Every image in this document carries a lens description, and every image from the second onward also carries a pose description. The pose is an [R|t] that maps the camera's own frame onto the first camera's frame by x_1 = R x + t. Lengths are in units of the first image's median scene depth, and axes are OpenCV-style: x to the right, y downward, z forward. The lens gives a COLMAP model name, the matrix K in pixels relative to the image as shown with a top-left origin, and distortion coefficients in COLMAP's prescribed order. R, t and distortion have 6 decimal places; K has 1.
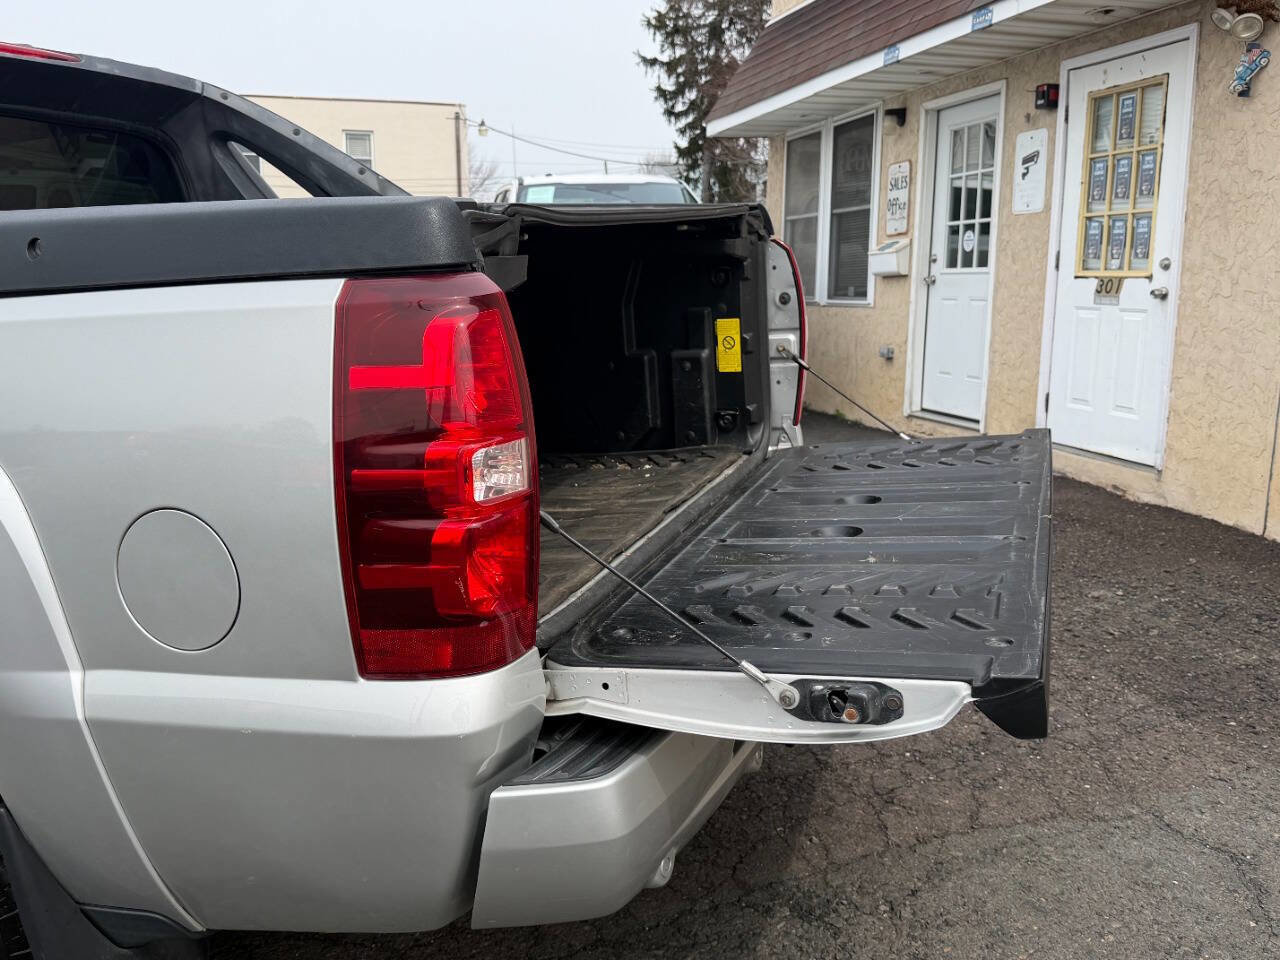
lens RADIAL K [[1074.8, 0, 623.2], [0, 1074.8, 490.1], [0, 0, 1]] dist [0.086781, -0.138859]
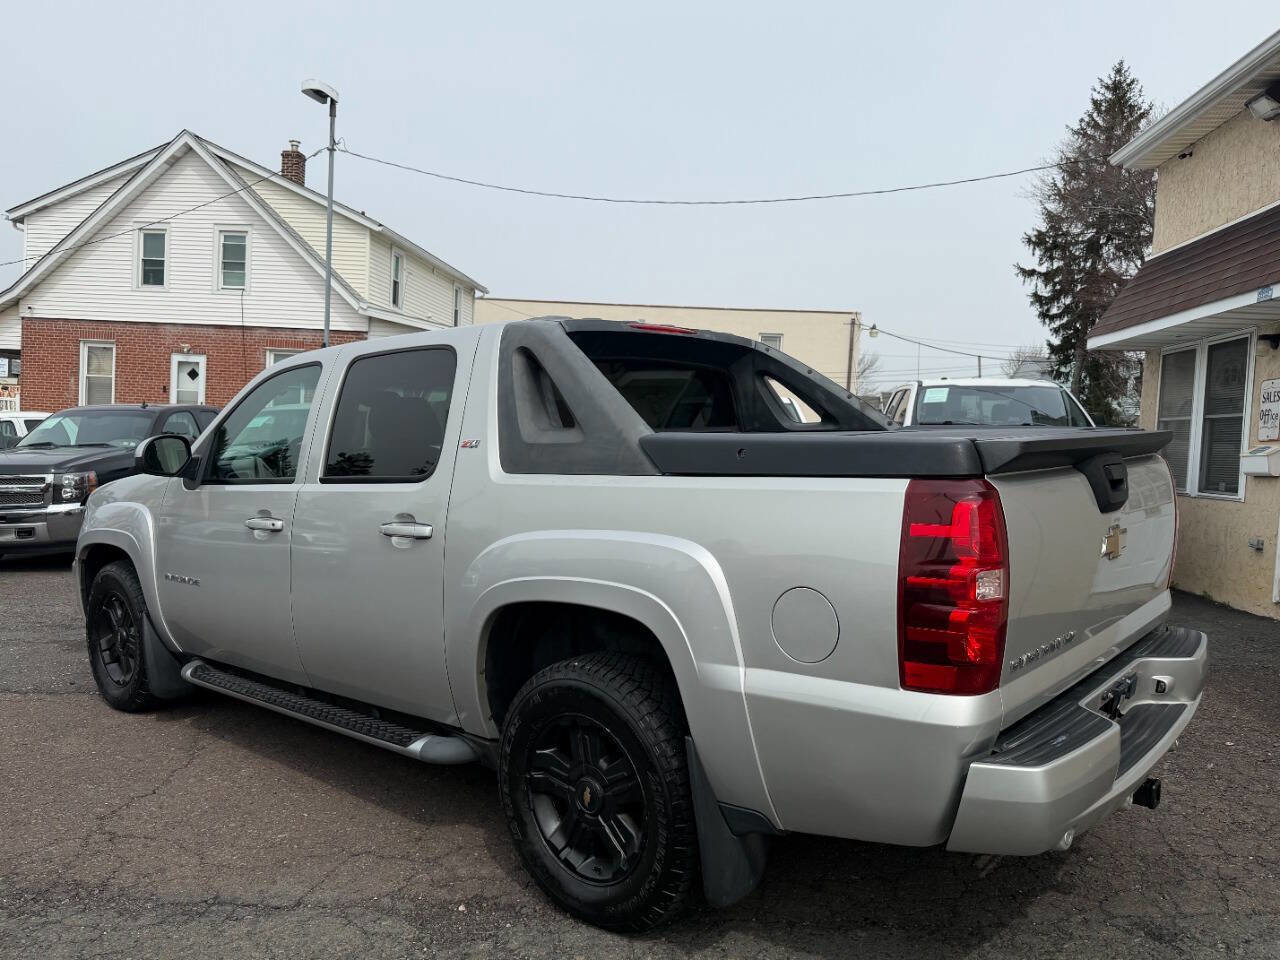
lens RADIAL K [[966.2, 0, 640.0], [0, 966.2, 480.0], [0, 0, 1]] dist [0.053068, -0.069593]
pose [[0.941564, 0.061801, -0.331117, -0.021964], [-0.113376, 0.983813, -0.138773, 0.017324], [0.317181, 0.168204, 0.933329, -0.132252]]
